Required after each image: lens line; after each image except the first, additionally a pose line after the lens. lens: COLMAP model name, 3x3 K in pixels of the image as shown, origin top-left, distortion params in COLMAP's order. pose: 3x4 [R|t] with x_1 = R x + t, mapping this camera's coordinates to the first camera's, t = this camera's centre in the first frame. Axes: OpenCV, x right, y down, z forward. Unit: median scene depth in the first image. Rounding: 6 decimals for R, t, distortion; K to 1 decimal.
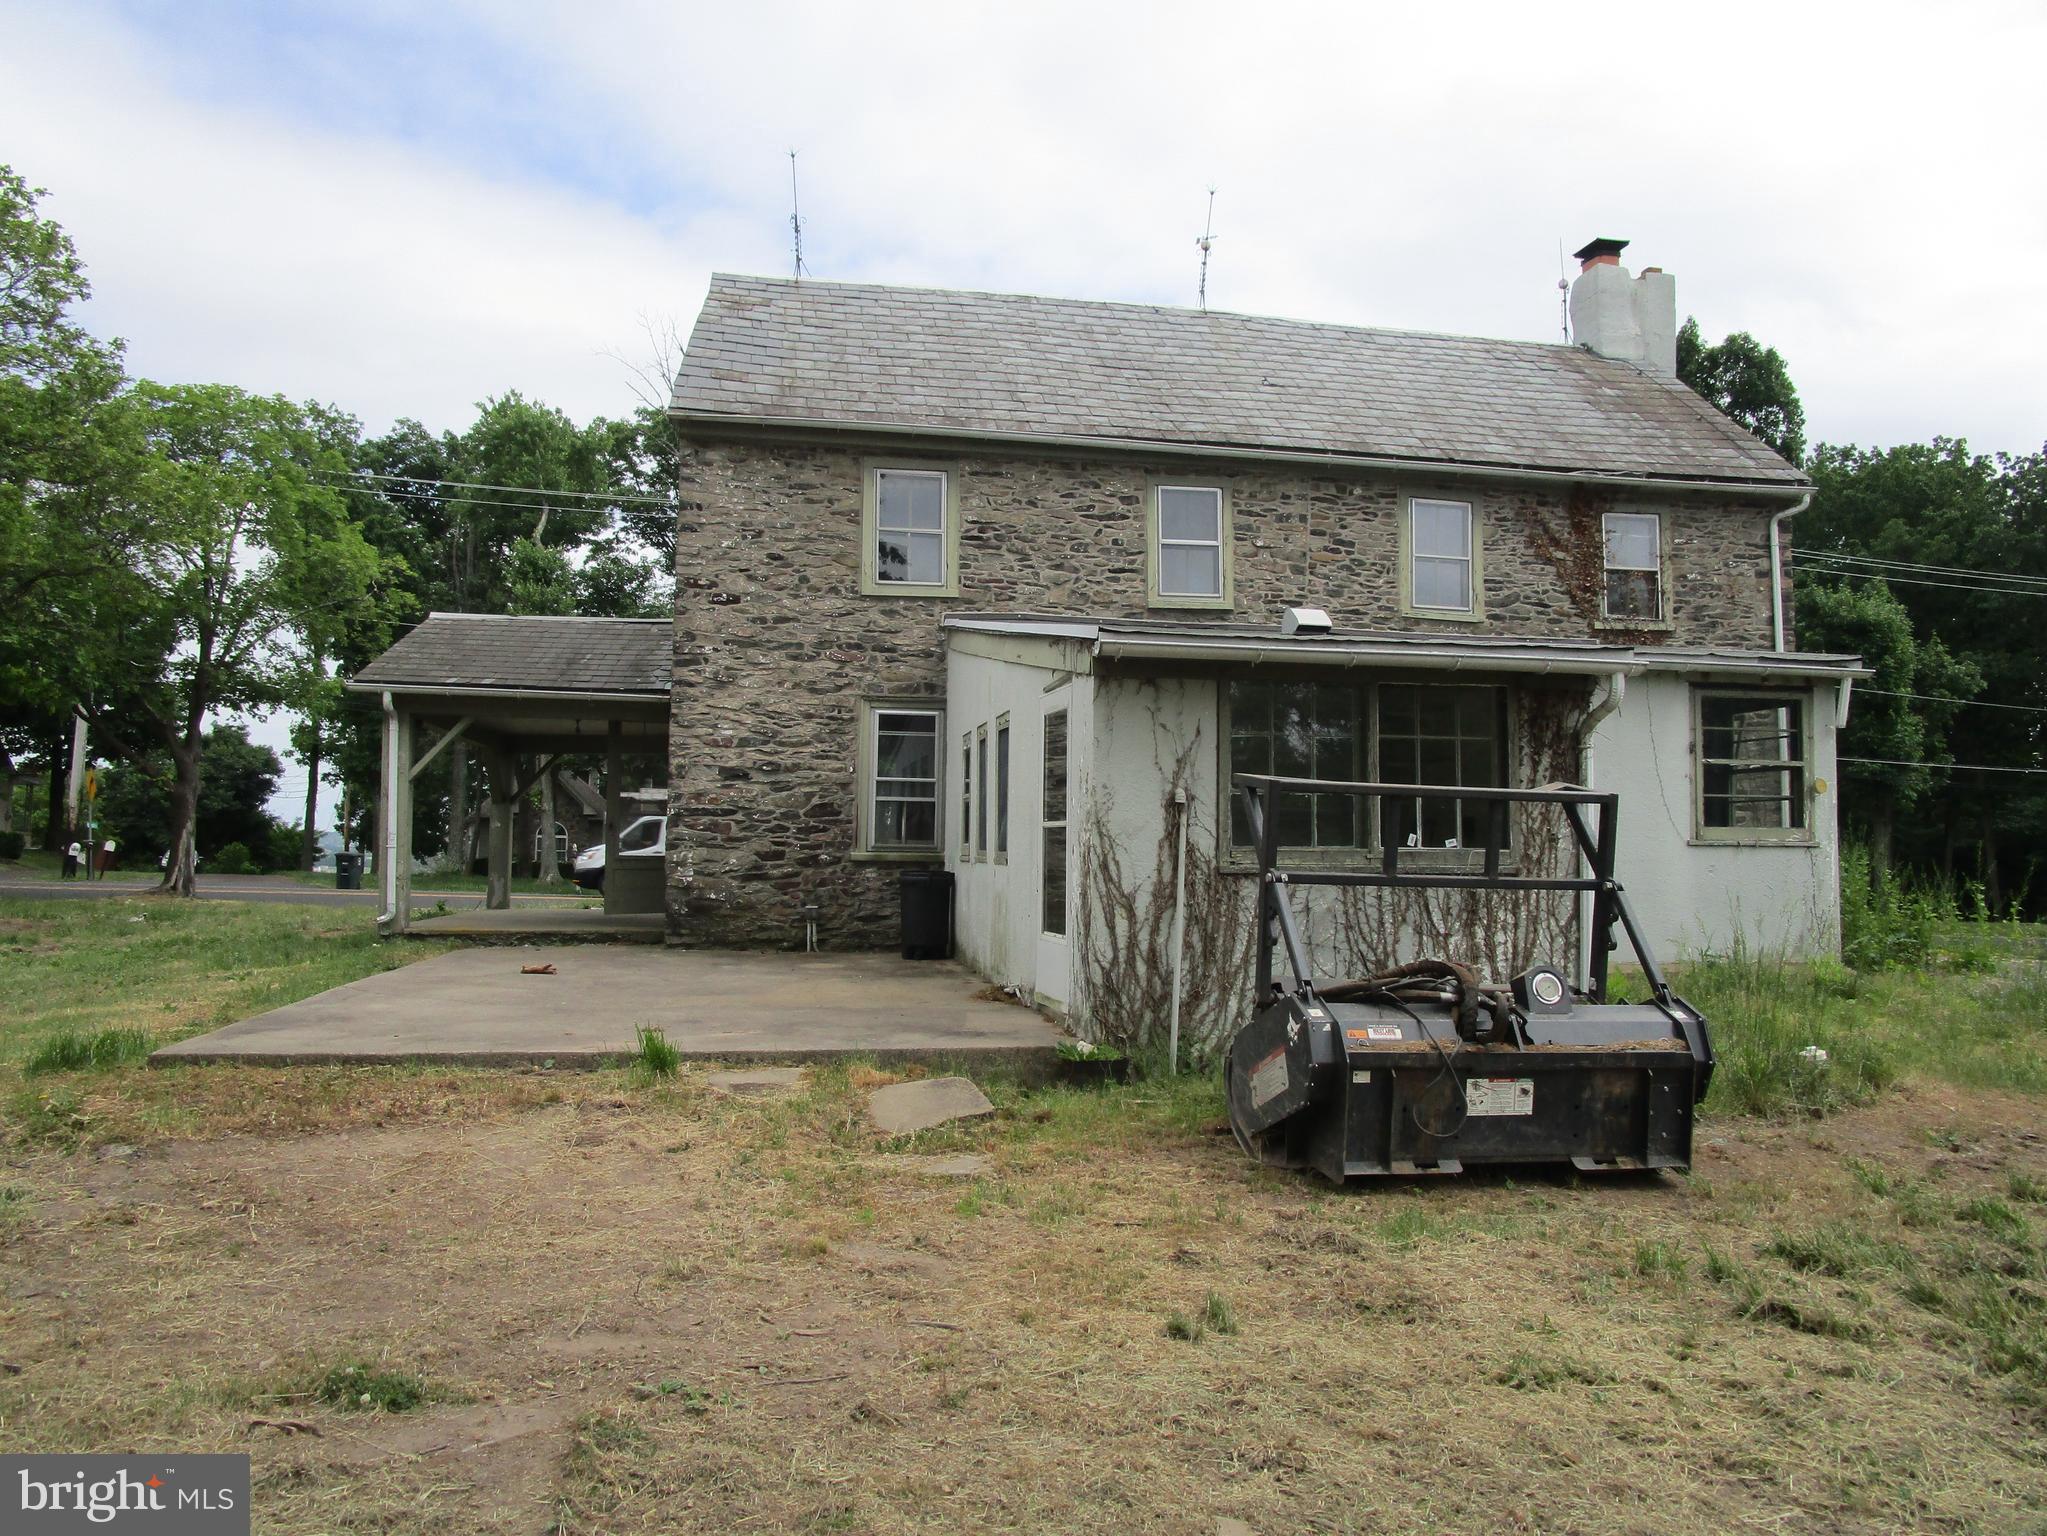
lens RADIAL K [[1459.0, 0, 1023.5], [0, 1459.0, 768.0], [0, 0, 1]] dist [-0.034893, 0.020310]
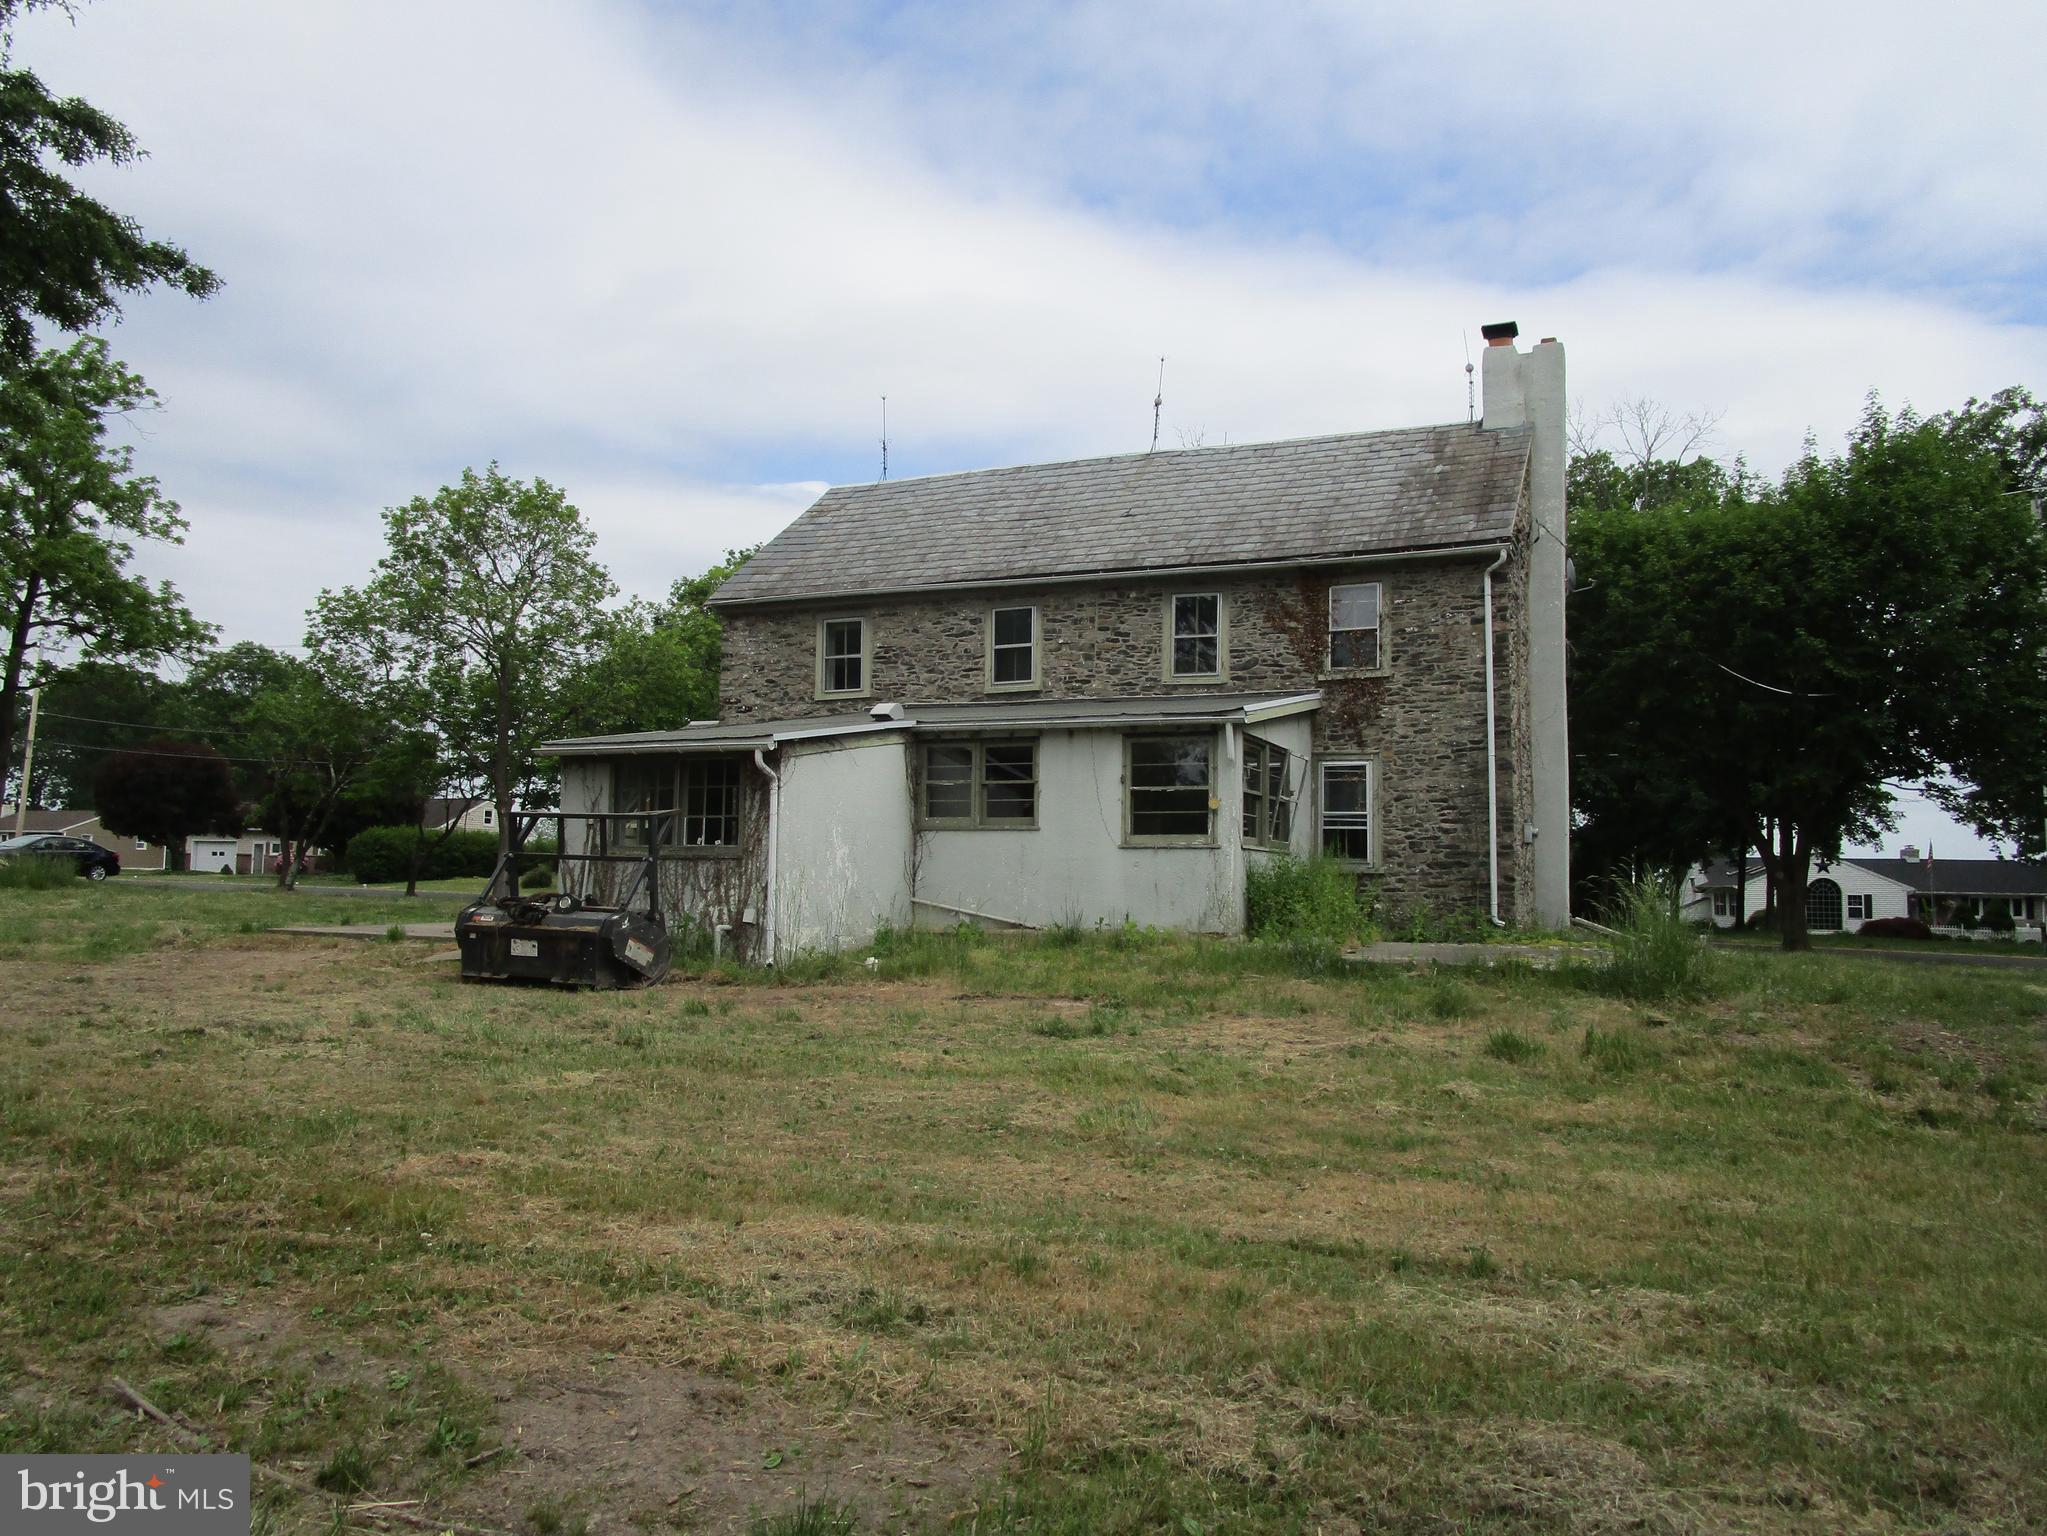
lens RADIAL K [[1459.0, 0, 1023.5], [0, 1459.0, 768.0], [0, 0, 1]] dist [-0.034893, 0.020310]
pose [[0.833263, -0.043442, -0.551168, 0.896653], [0.027360, 0.998927, -0.037371, 0.019814], [0.552200, 0.016060, 0.833557, -0.191915]]
